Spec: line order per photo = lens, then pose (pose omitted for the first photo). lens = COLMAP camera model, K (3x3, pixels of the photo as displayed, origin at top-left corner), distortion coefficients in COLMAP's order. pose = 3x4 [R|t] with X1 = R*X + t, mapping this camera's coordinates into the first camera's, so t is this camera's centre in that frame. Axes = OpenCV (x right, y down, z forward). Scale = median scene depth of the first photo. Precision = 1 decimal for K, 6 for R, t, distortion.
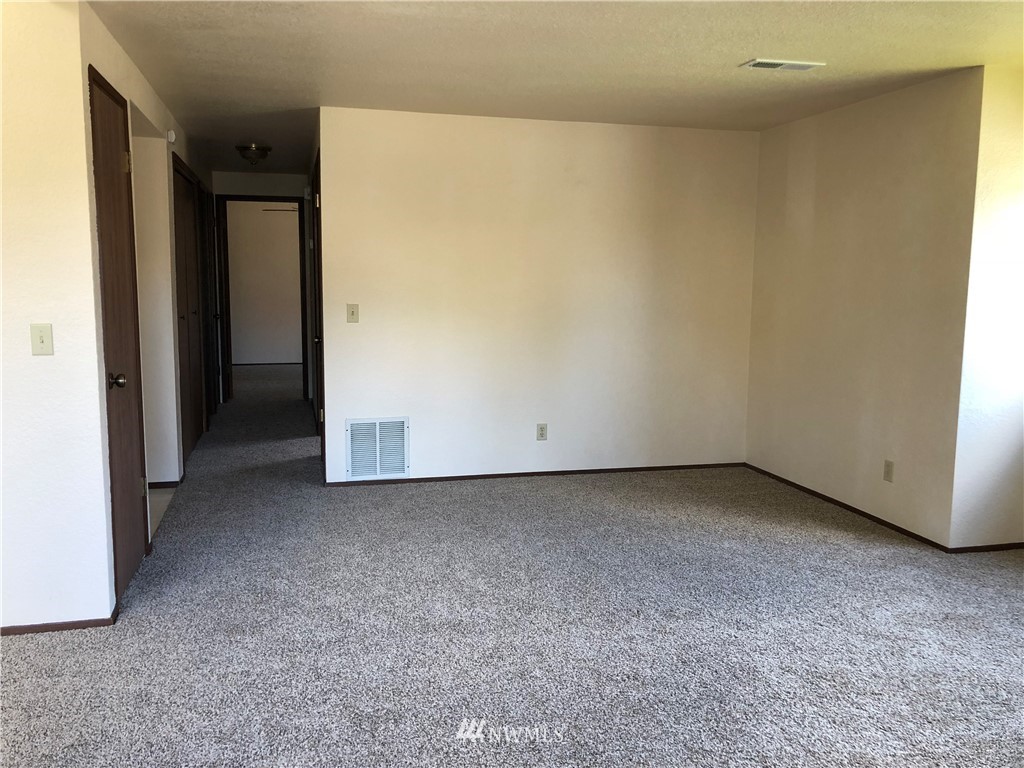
lens RADIAL K [[843.6, 0, 505.8], [0, 843.6, 378.8], [0, 0, 1]] dist [0.028240, -0.037102]
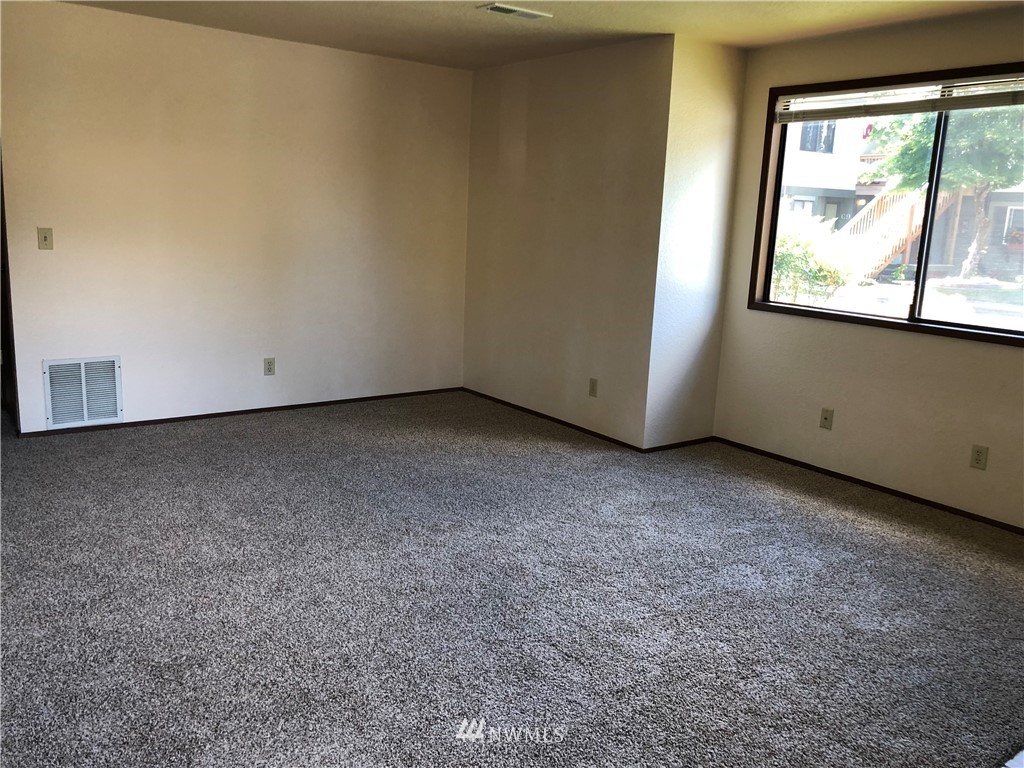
lens RADIAL K [[843.6, 0, 504.8], [0, 843.6, 377.3], [0, 0, 1]] dist [0.028240, -0.037102]
pose [[0.921216, -0.045312, 0.386403, -0.120776], [0.015022, 0.996597, 0.081054, 0.000920], [-0.388761, -0.068864, 0.918762, -0.003958]]
